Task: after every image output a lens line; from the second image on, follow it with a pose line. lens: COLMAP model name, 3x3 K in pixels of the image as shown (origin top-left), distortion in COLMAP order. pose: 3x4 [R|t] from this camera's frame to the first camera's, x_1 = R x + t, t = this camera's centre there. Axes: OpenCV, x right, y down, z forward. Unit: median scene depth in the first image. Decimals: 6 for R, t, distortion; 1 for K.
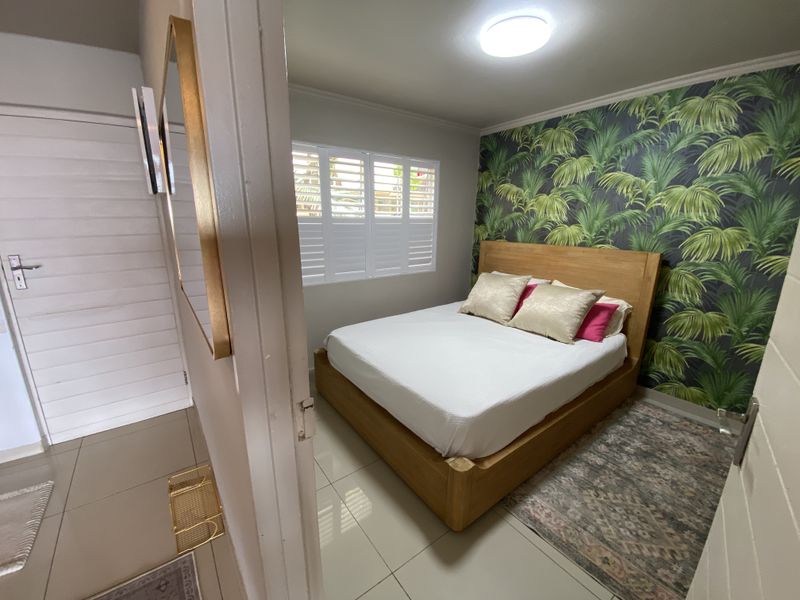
lens RADIAL K [[329.1, 0, 400.3], [0, 329.1, 300.9], [0, 0, 1]] dist [-0.028805, -0.001541]
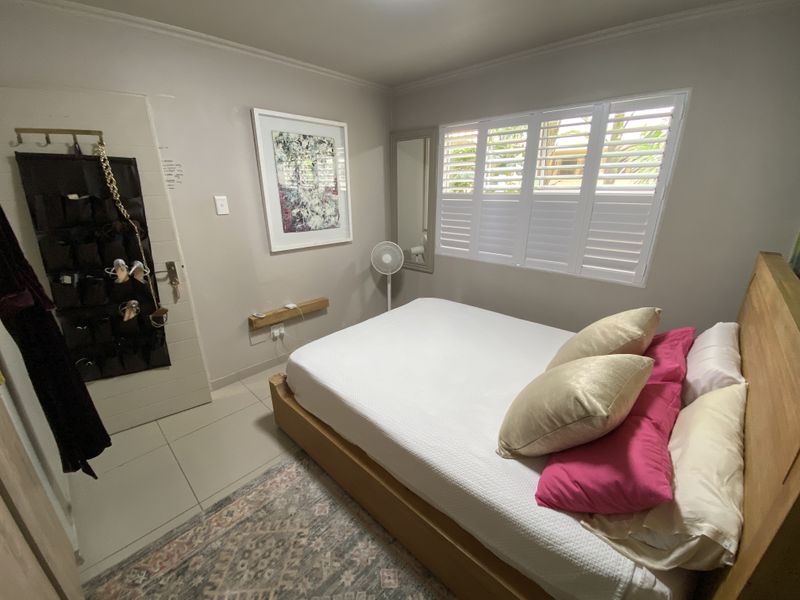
lens RADIAL K [[329.1, 0, 381.3], [0, 329.1, 305.7], [0, 0, 1]] dist [-0.028805, -0.001541]
pose [[0.153128, 0.314865, -0.936703, 0.753679], [-0.236169, 0.932075, 0.274701, -0.137803], [0.959571, 0.179156, 0.217088, 0.553556]]
